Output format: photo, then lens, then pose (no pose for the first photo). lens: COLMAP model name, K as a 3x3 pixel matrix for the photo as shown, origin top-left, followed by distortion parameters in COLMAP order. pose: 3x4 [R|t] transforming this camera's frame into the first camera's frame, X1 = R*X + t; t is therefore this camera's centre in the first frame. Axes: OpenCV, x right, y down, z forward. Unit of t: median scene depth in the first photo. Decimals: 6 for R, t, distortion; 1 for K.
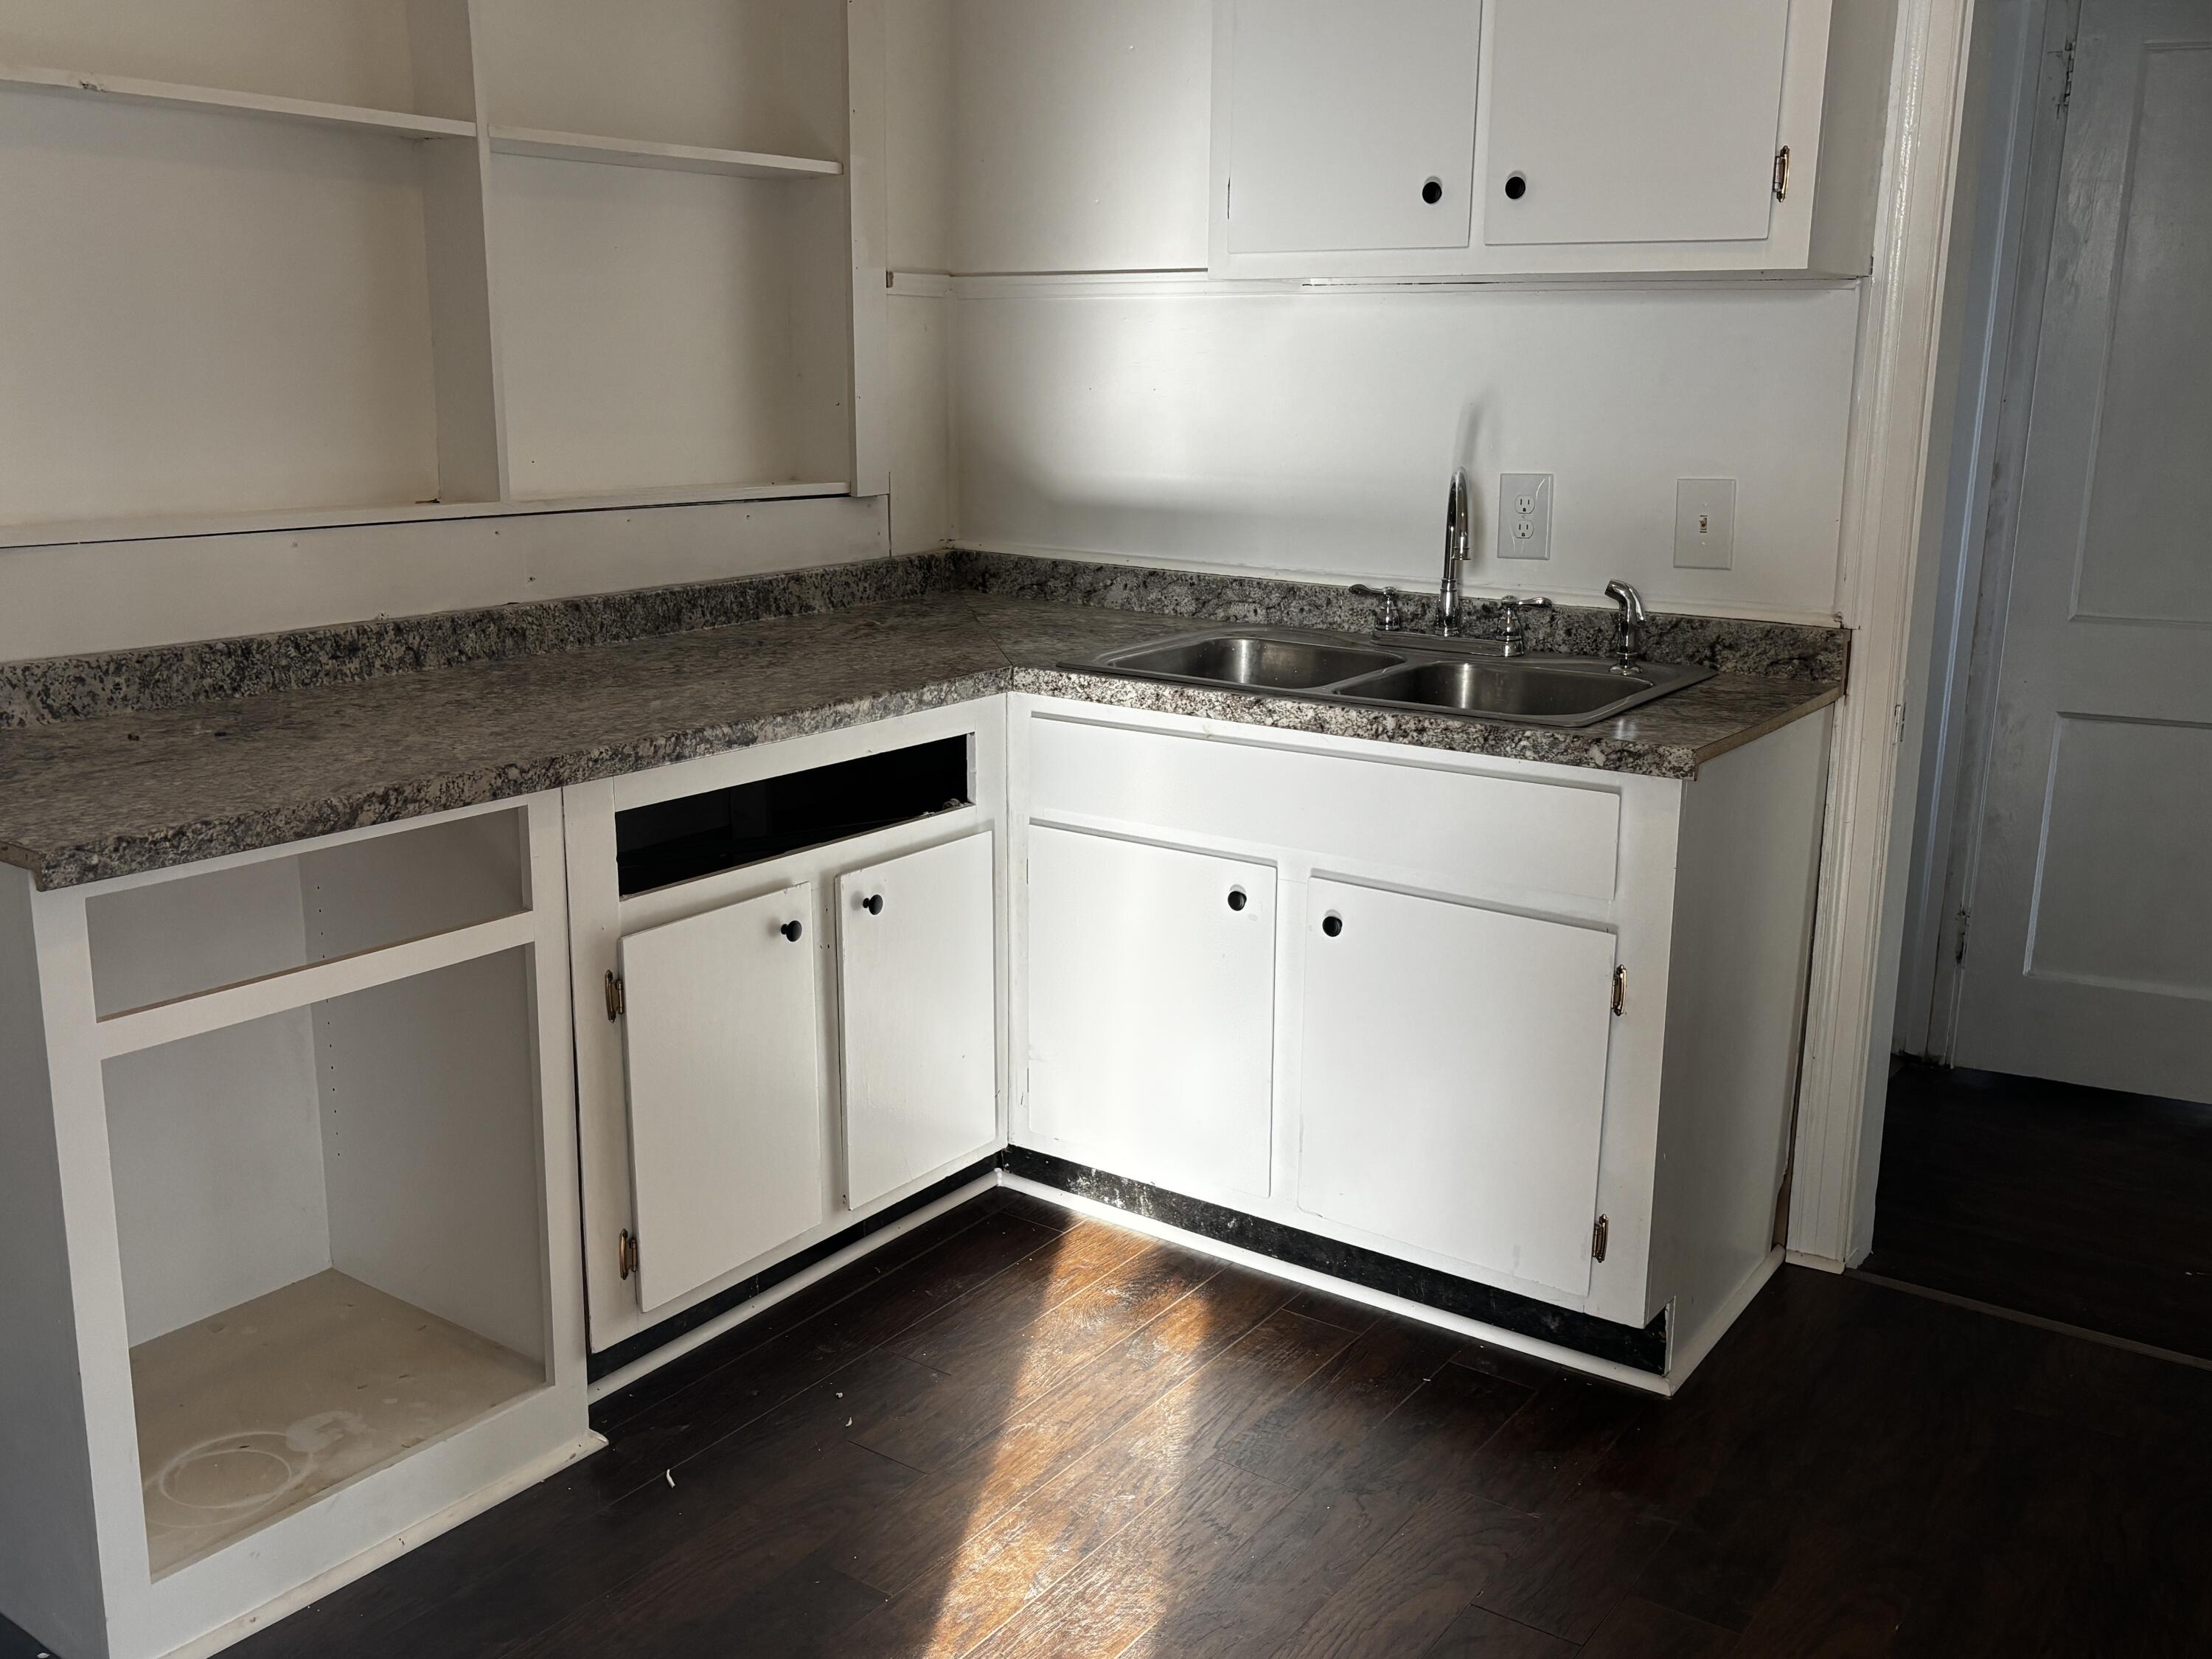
lens RADIAL K [[2027.4, 0, 1107.0], [0, 2027.4, 829.5], [0, 0, 1]] dist [0.029958, 0.000000]
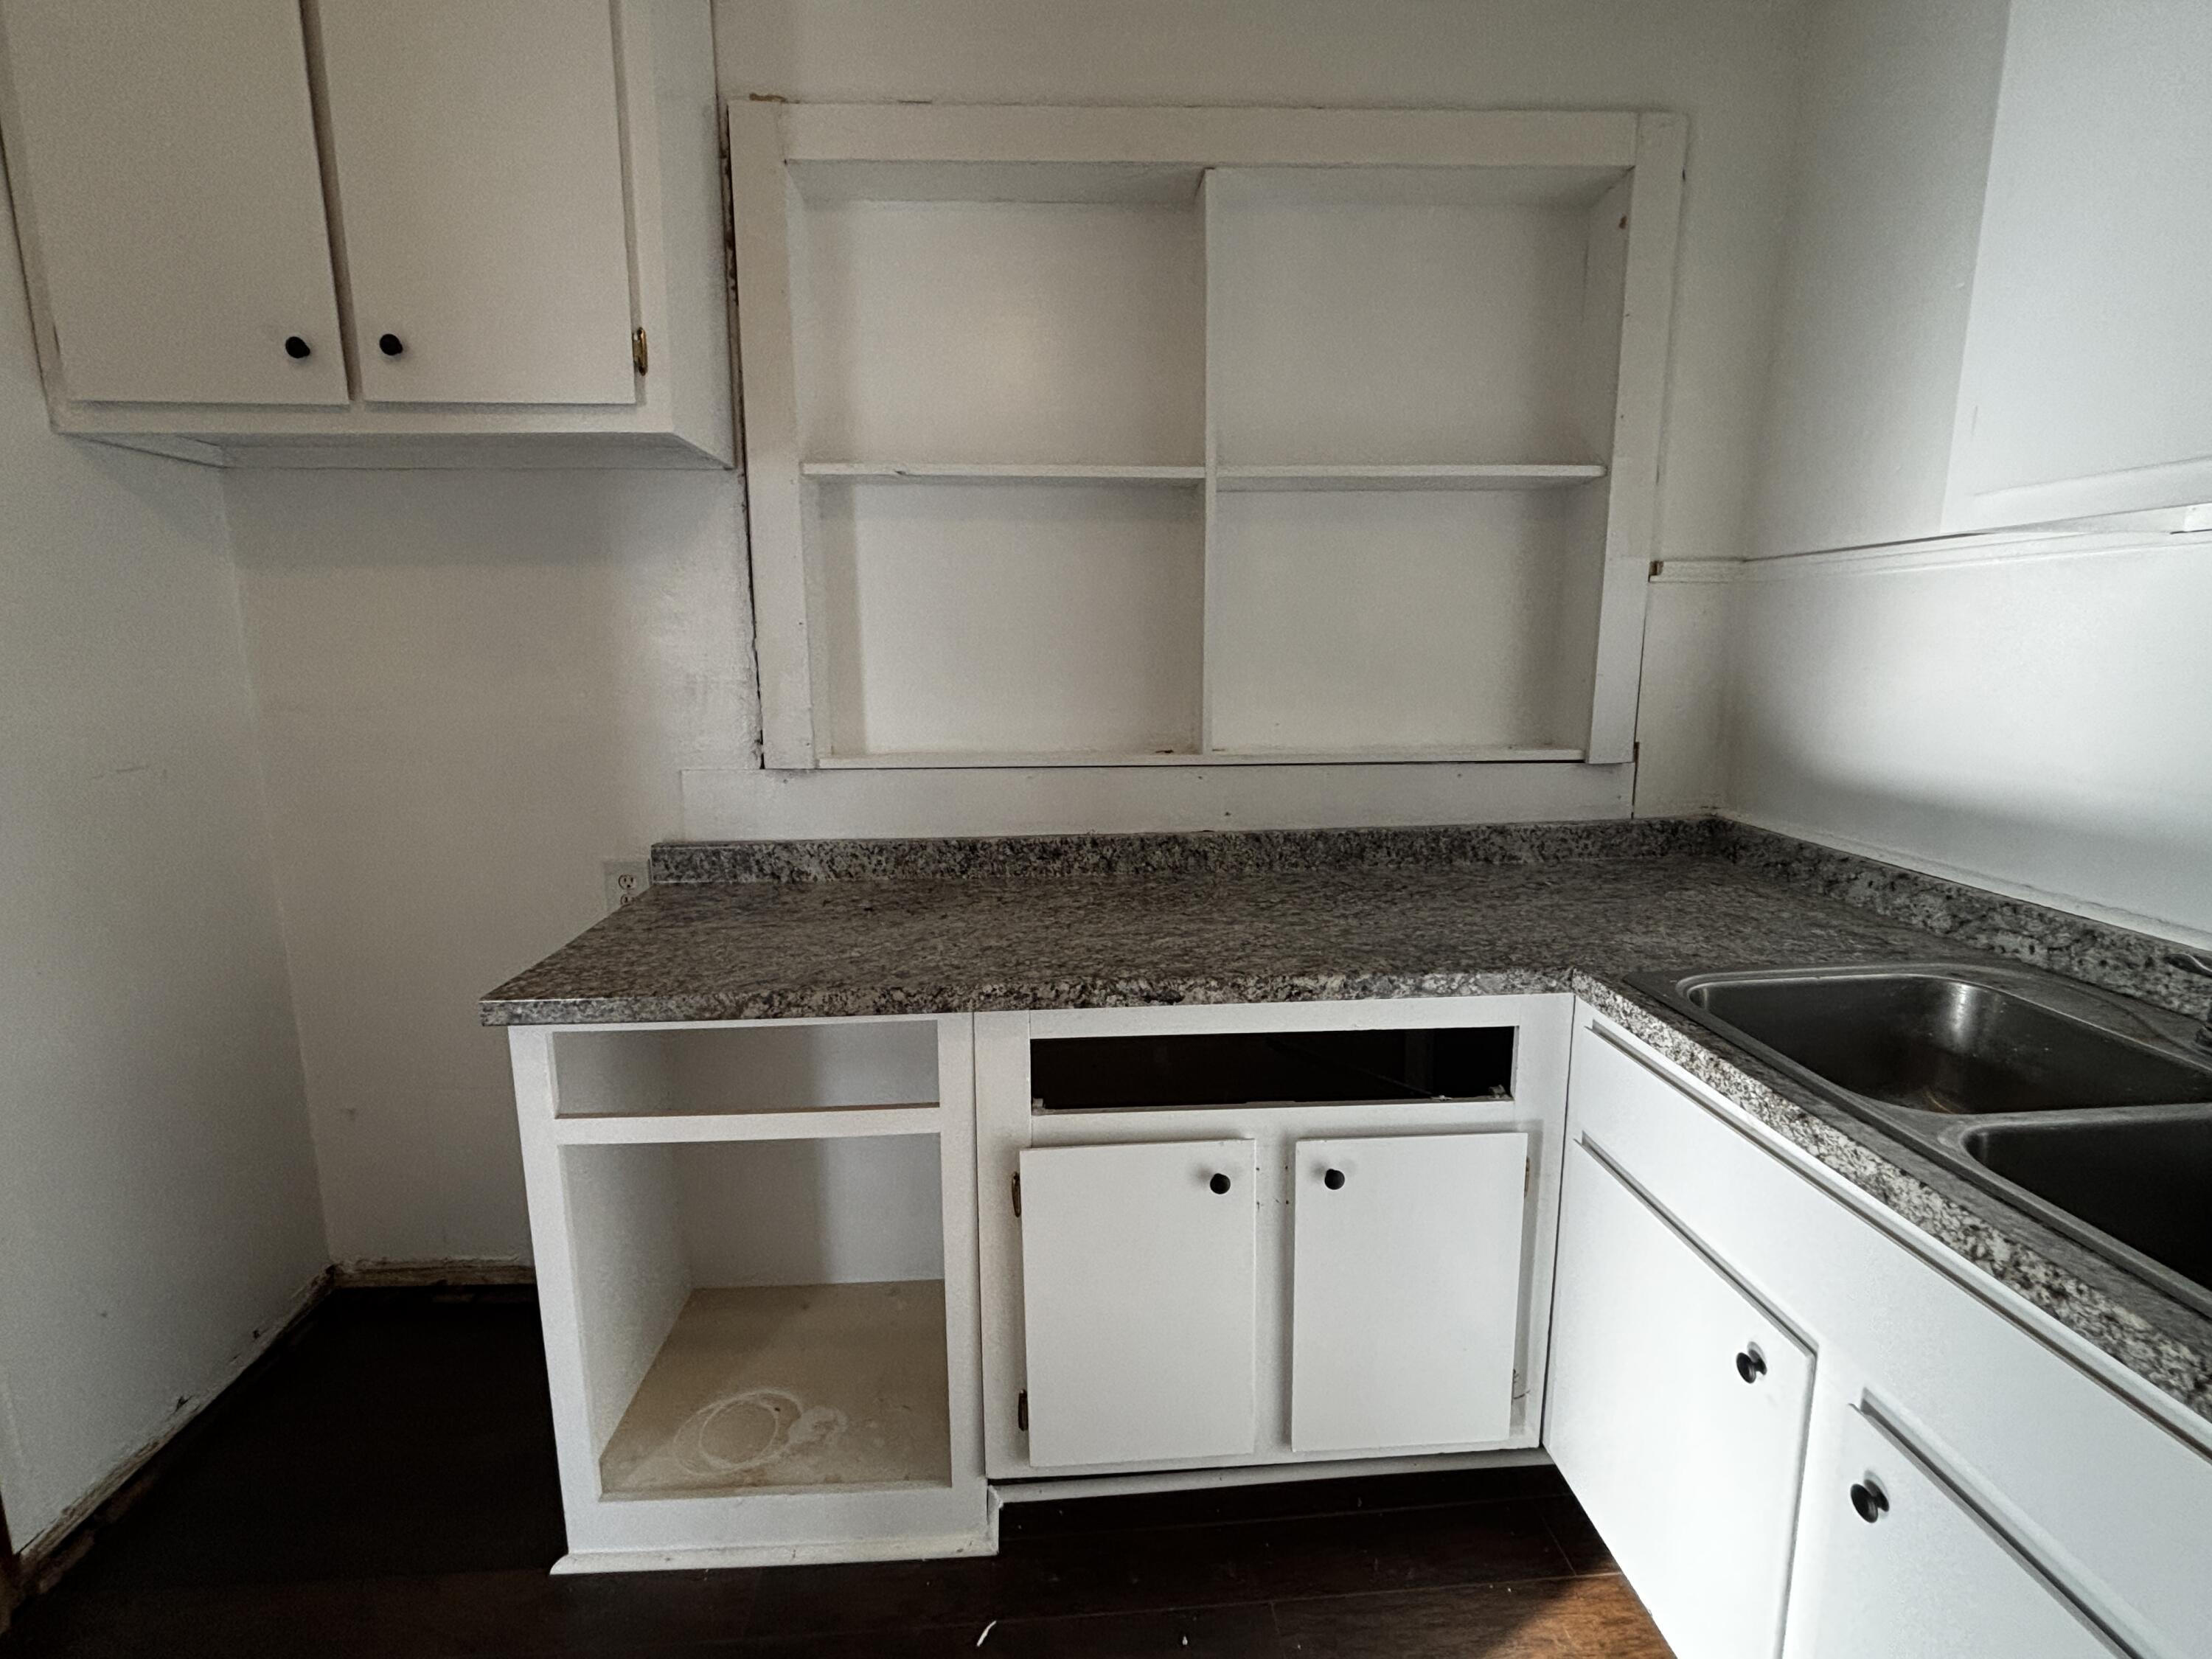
lens RADIAL K [[1003.9, 0, 1103.7], [0, 1003.9, 818.0], [0, 0, 1]] dist [0.008981, -0.002146]
pose [[0.623472, 0.119084, -0.772724, 0.174979], [-0.164002, 0.986264, 0.019667, -0.127625], [0.764451, 0.114466, 0.634438, 0.566537]]
